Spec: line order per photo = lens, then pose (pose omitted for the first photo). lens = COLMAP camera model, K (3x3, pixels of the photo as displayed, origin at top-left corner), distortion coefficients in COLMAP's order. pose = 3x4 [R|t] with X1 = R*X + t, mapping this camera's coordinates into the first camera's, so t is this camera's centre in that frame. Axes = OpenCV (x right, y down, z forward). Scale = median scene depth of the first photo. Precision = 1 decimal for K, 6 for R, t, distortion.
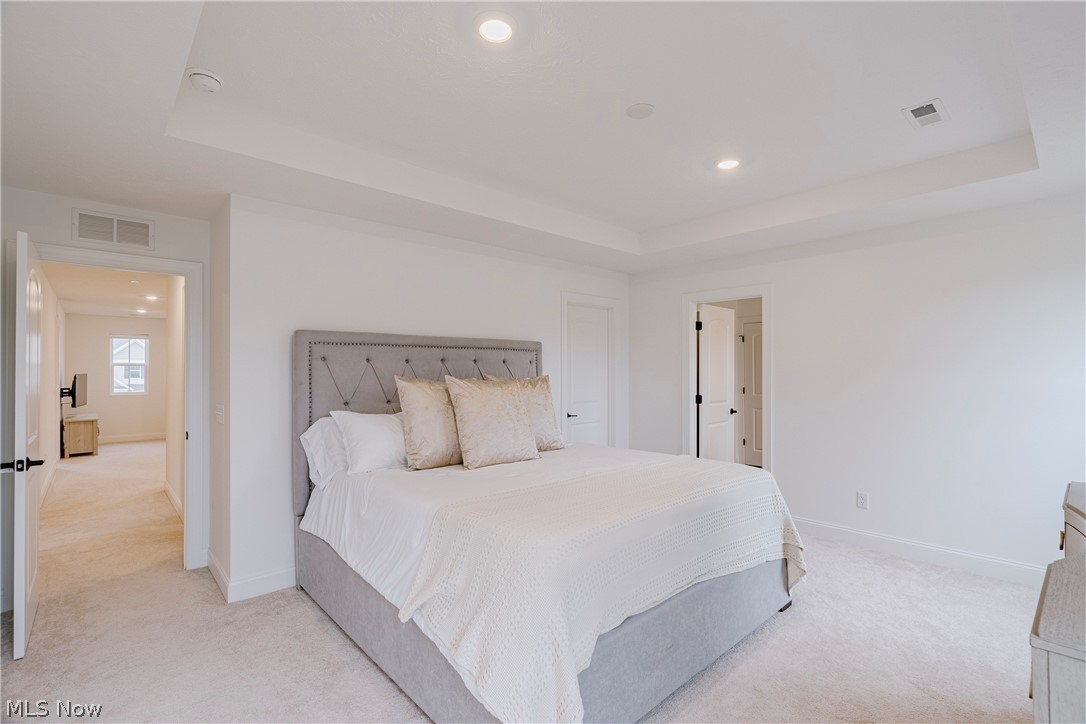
lens RADIAL K [[492.4, 0, 545.5], [0, 492.4, 367.5], [0, 0, 1]] dist [-0.012226, 0.002775]
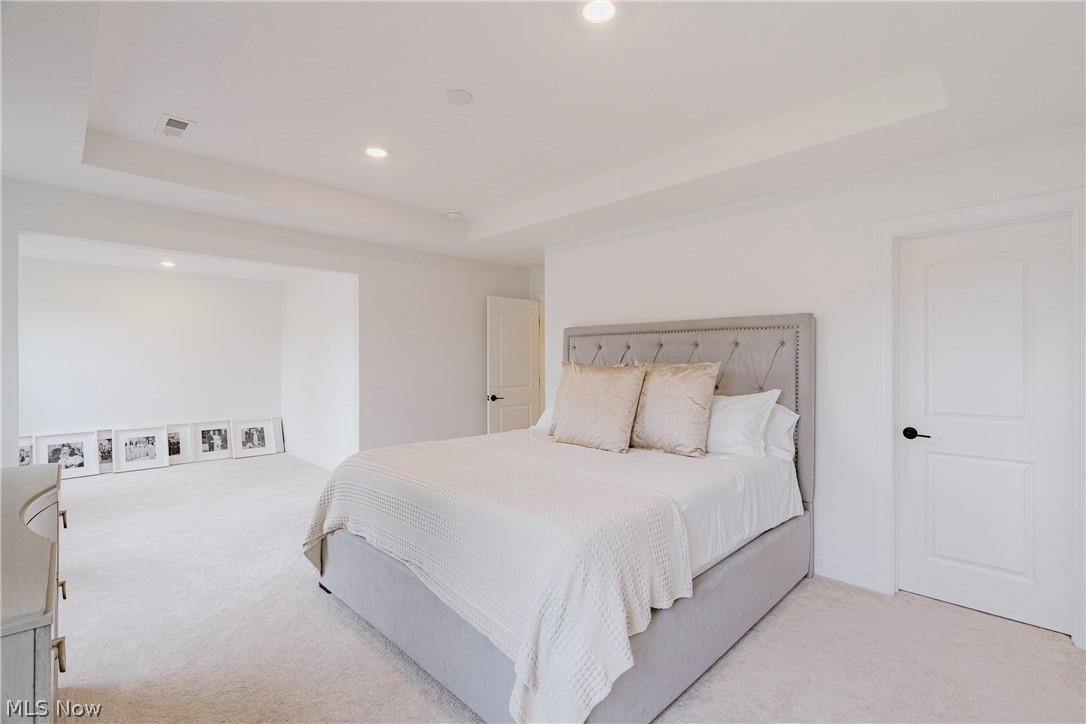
lens RADIAL K [[492.4, 0, 546.0], [0, 492.4, 357.5], [0, 0, 1]] dist [-0.012226, 0.002775]
pose [[0.037823, 0.003816, -0.999277, 0.779390], [0.010080, 0.999940, 0.004201, 0.003415], [0.999234, -0.010232, 0.037782, 0.732099]]
